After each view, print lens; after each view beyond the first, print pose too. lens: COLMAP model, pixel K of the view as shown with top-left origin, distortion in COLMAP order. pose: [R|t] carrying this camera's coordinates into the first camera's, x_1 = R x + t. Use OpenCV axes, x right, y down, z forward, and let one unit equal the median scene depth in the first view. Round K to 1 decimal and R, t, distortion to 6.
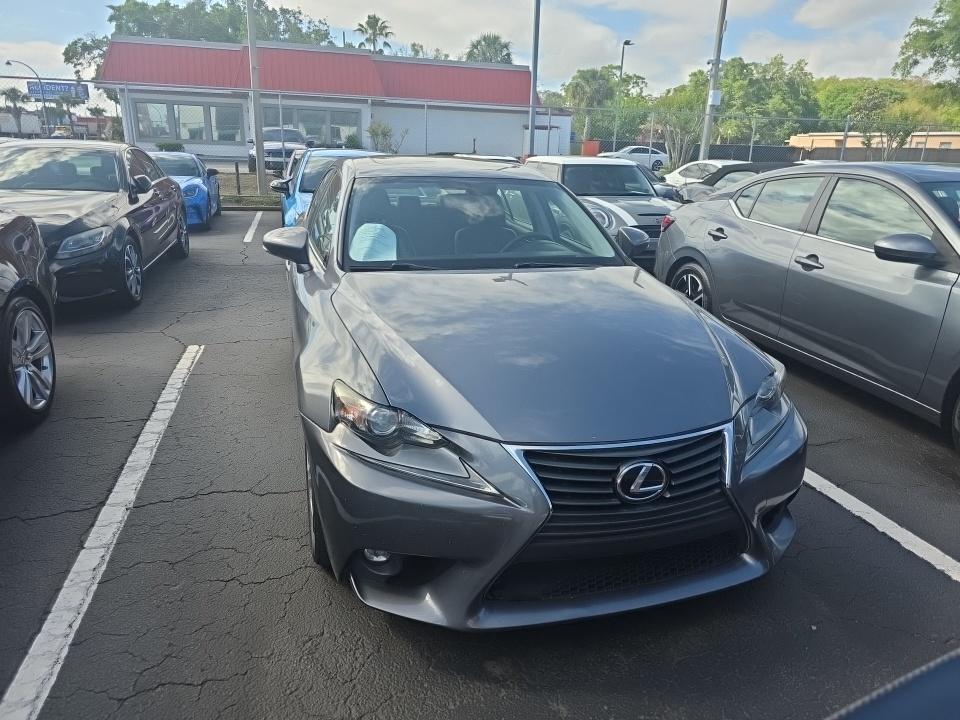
lens RADIAL K [[658.2, 0, 481.1], [0, 658.2, 356.7], [0, 0, 1]] dist [0.049926, -0.048021]
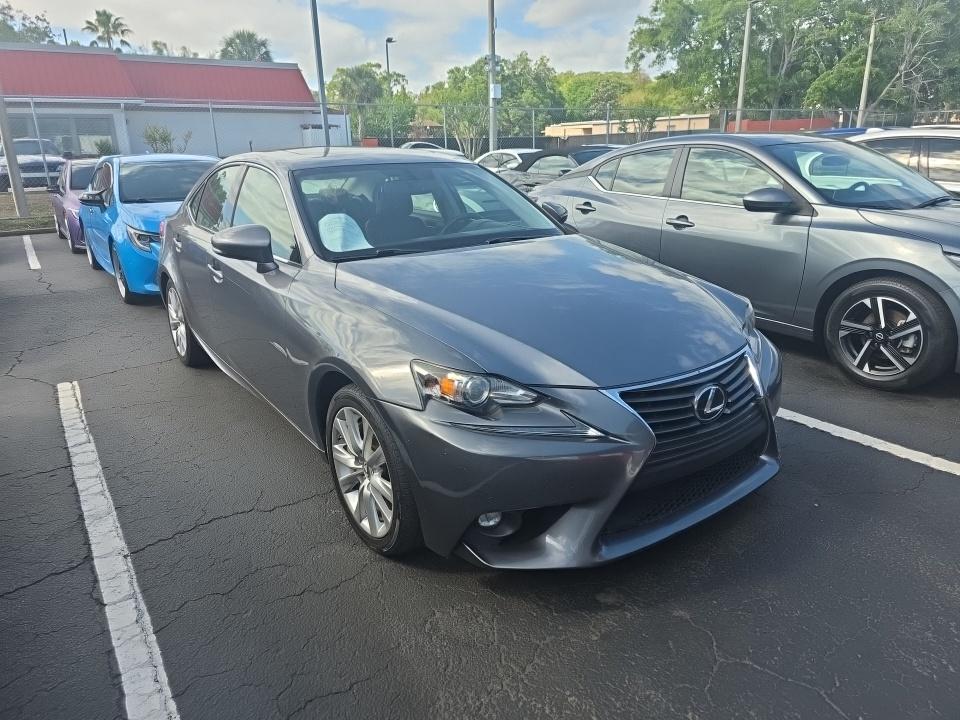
lens RADIAL K [[658.2, 0, 478.8], [0, 658.2, 362.0], [0, 0, 1]] dist [0.049926, -0.048021]
pose [[0.943302, -0.149424, 0.296400, -0.128430], [0.147131, 0.988657, 0.030163, 0.006880], [-0.297545, 0.015157, 0.954587, 0.006380]]
